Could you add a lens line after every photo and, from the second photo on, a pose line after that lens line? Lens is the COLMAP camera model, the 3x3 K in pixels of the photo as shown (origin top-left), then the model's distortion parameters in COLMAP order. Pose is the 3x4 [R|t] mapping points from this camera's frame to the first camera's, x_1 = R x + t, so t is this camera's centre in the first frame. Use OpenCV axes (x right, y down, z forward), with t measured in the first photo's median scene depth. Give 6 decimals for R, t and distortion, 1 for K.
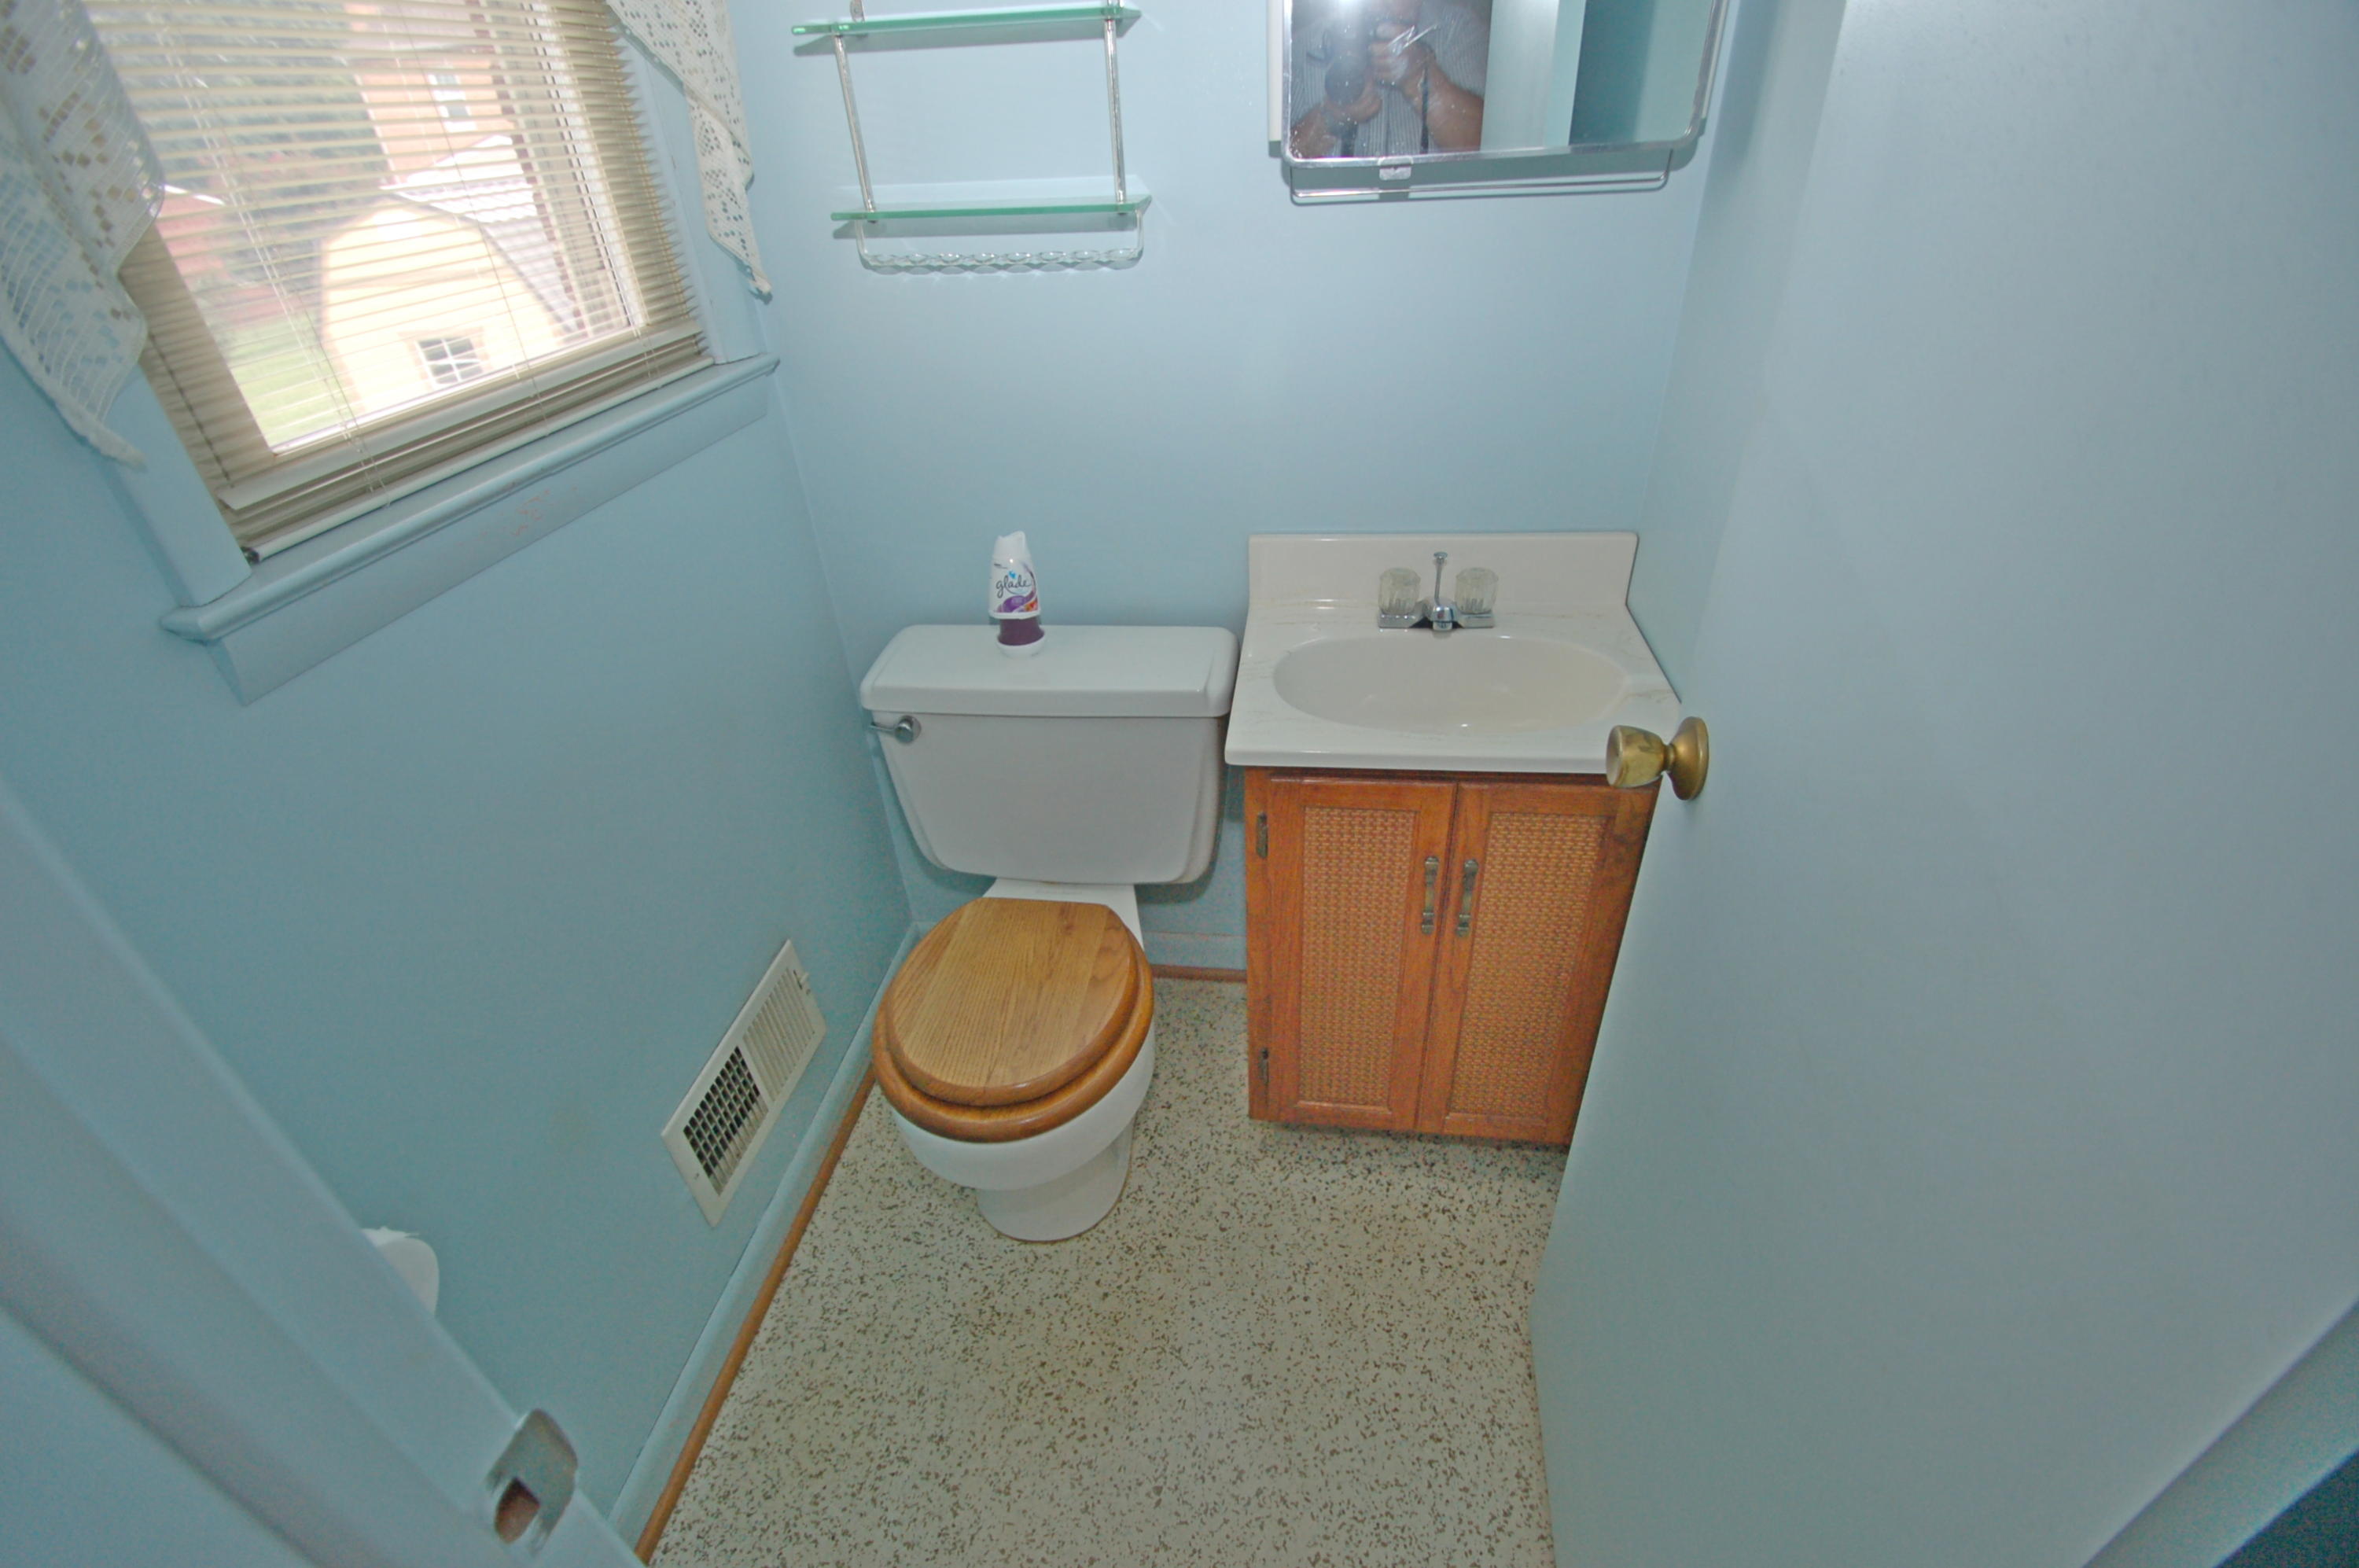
lens RADIAL K [[1035.7, 0, 1184.9], [0, 1035.7, 783.5], [0, 0, 1]] dist [-0.002408, -0.007064]
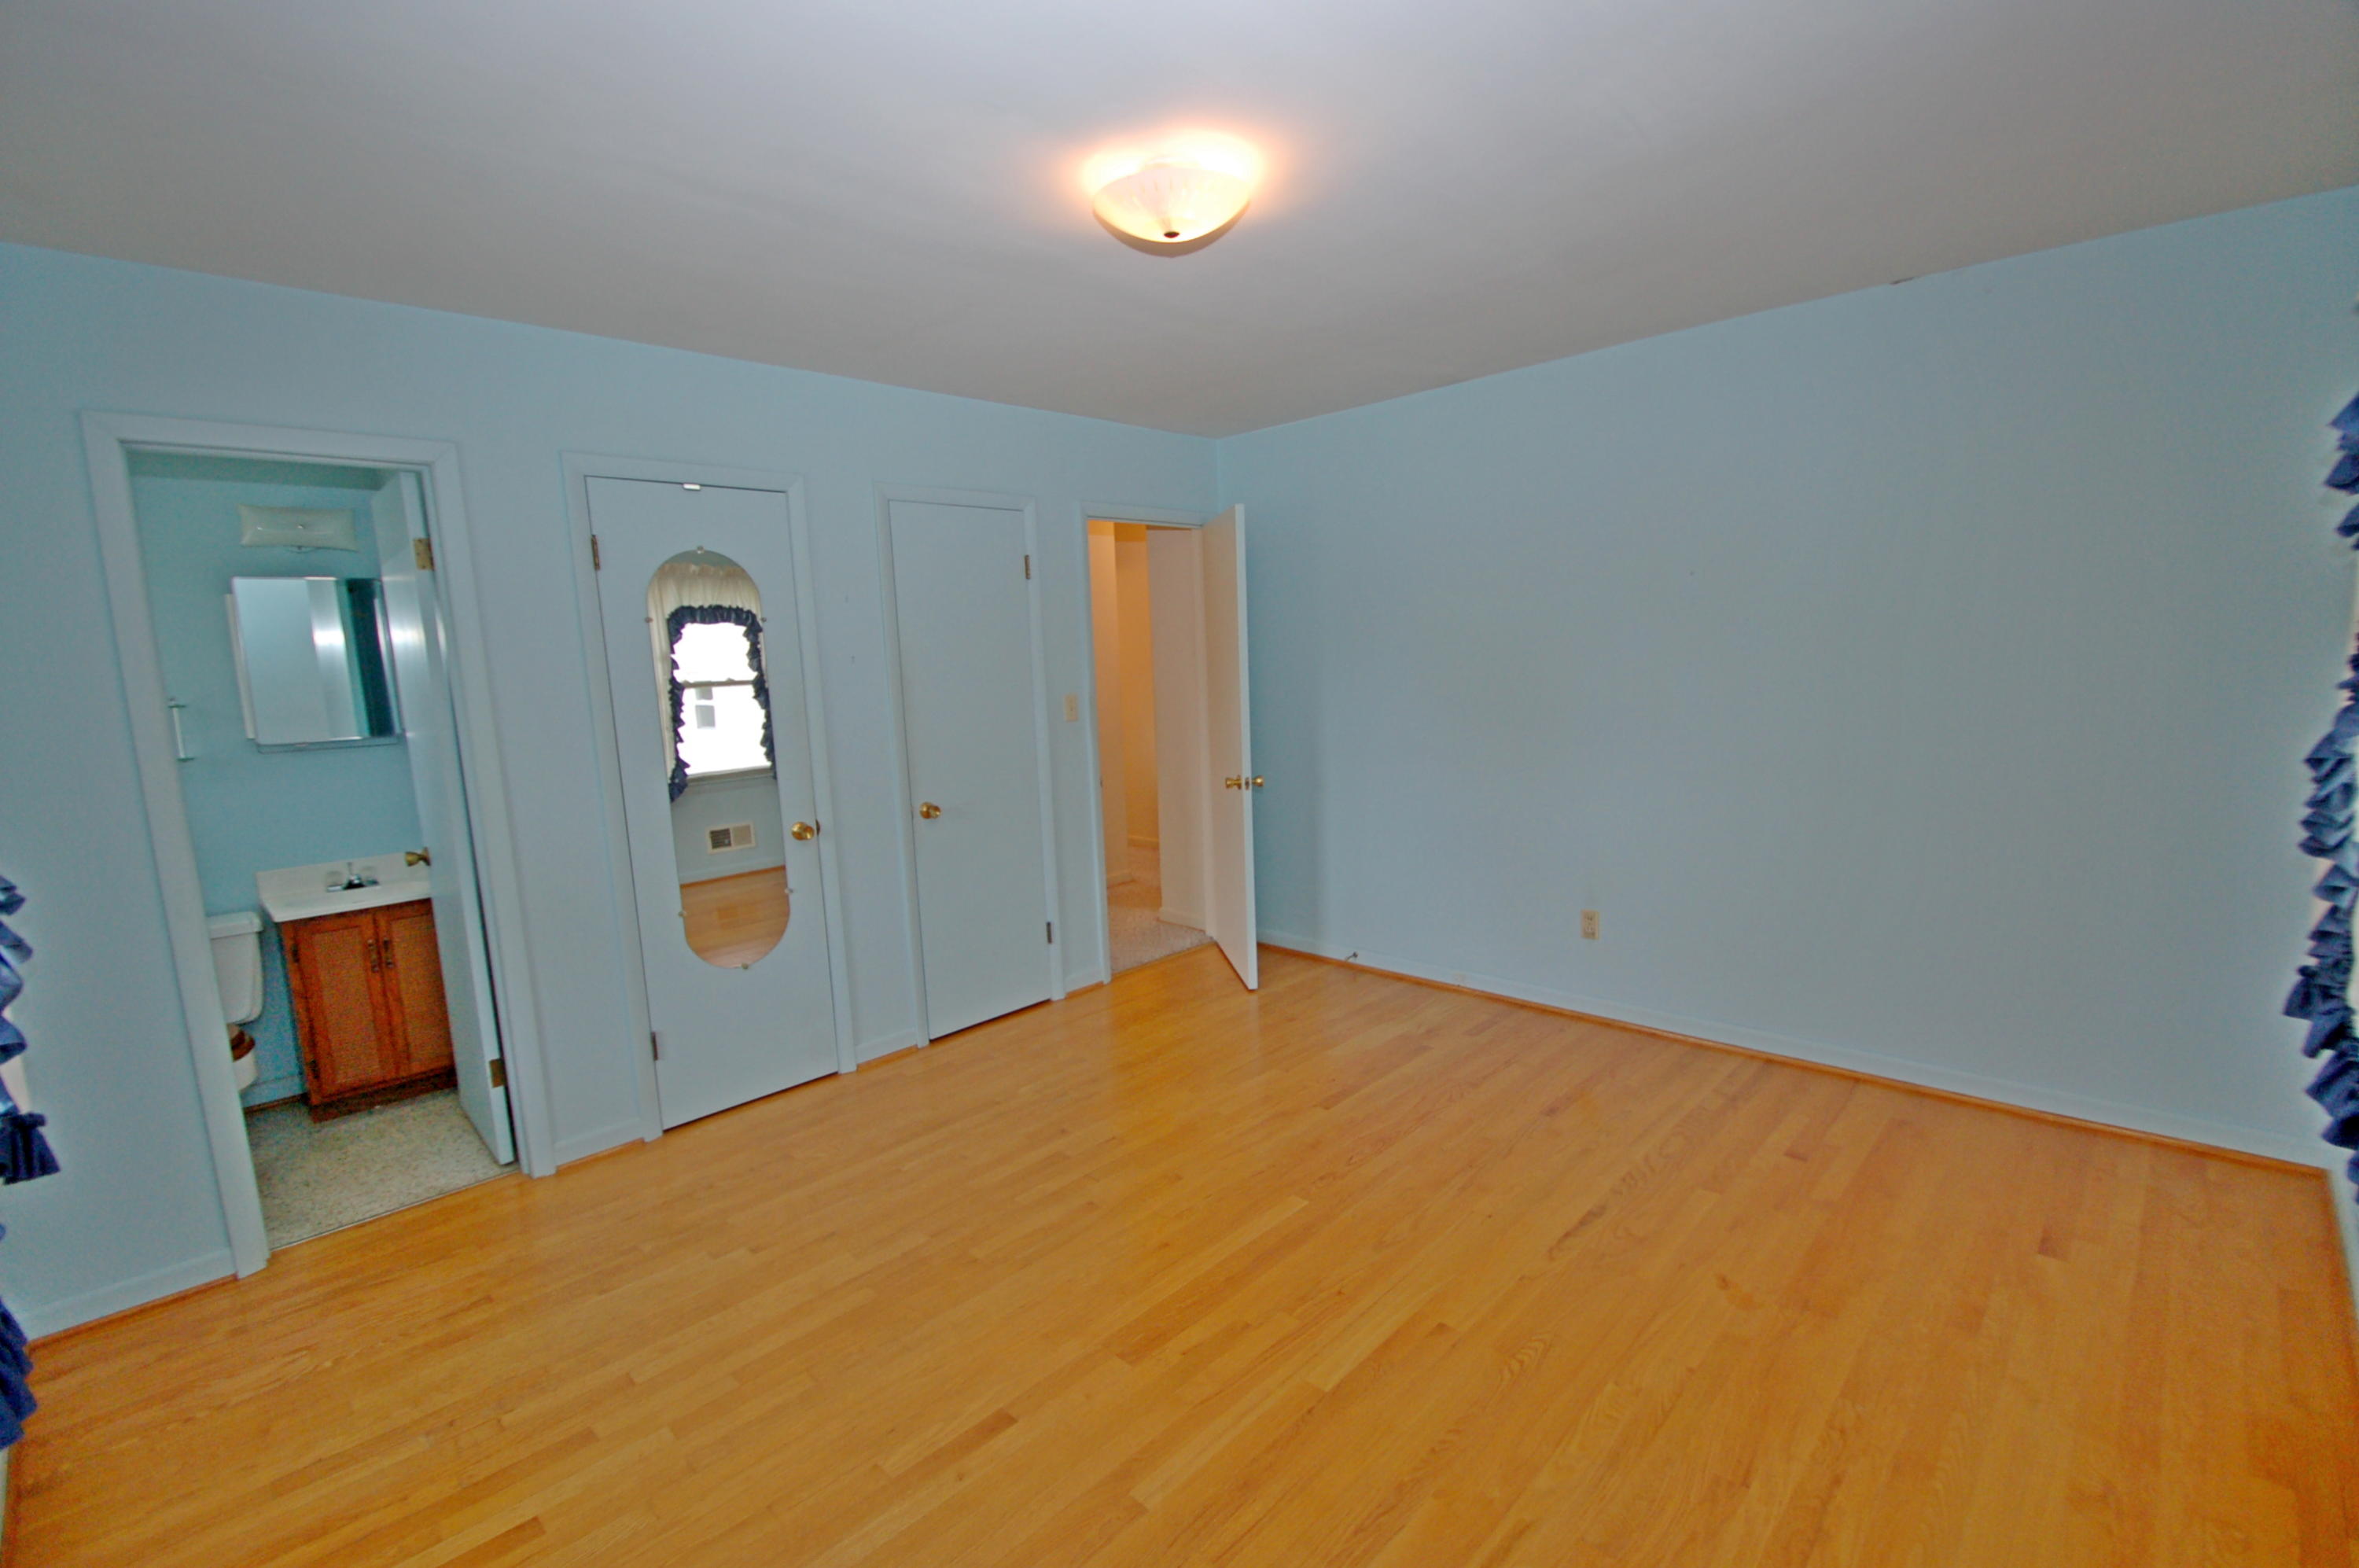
lens RADIAL K [[1035.7, 0, 1180.2], [0, 1035.7, 789.1], [0, 0, 1]] dist [-0.002408, -0.007064]
pose [[0.596260, -0.082075, 0.798585, -0.654458], [0.464735, 0.846416, -0.260002, 1.448091], [-0.654596, 0.526159, 0.542827, -2.193918]]
